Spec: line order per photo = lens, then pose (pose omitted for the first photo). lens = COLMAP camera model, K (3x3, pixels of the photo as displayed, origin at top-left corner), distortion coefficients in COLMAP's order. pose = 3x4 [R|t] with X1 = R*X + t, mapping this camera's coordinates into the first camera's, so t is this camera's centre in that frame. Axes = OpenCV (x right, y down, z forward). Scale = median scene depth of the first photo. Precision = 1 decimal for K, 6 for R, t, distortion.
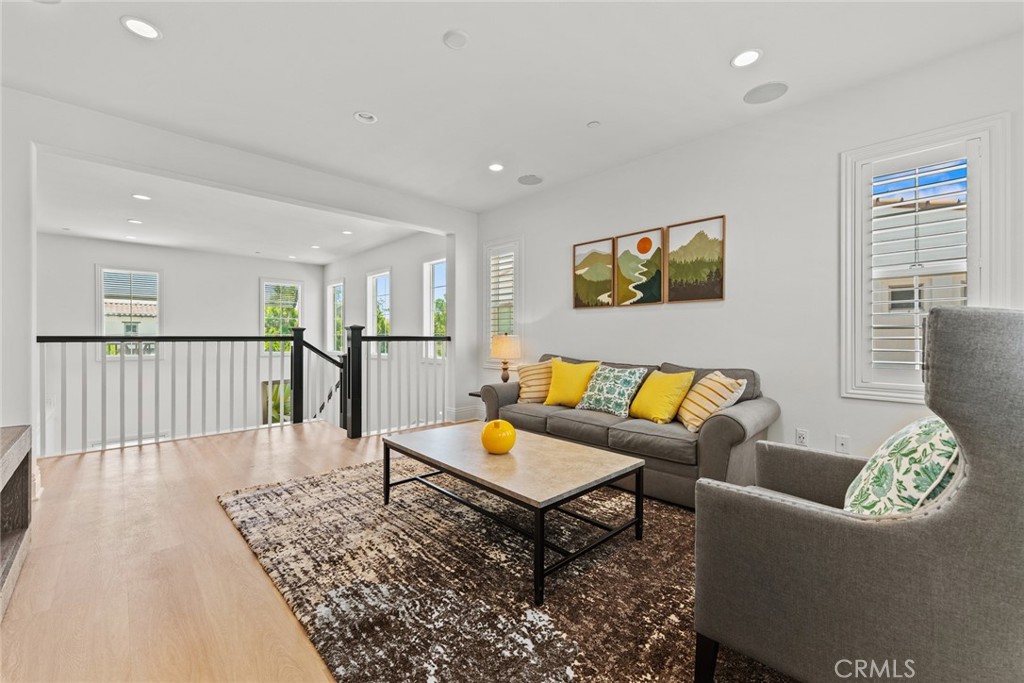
lens RADIAL K [[408.4, 0, 515.6], [0, 408.4, 337.1], [0, 0, 1]] dist [0.002803, -0.000606]
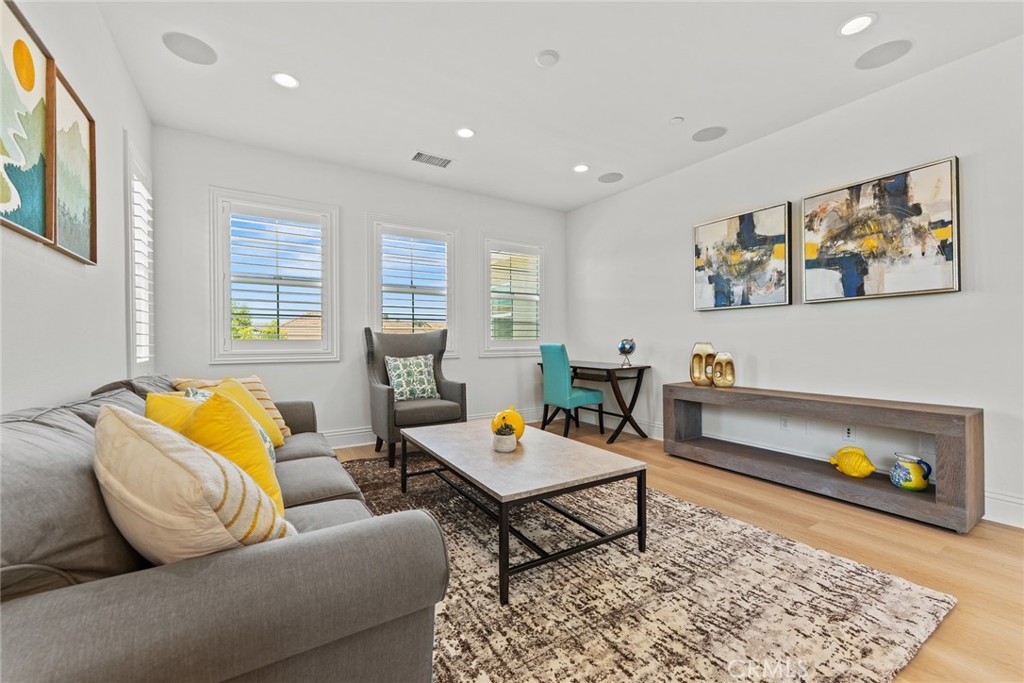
lens RADIAL K [[408.4, 0, 509.0], [0, 408.4, 342.0], [0, 0, 1]] dist [0.002803, -0.000606]
pose [[-0.974339, 0.001678, 0.225080, -0.273045], [0.001610, 0.999999, -0.000485, 0.026508], [-0.225080, -0.000110, -0.974340, 1.964922]]
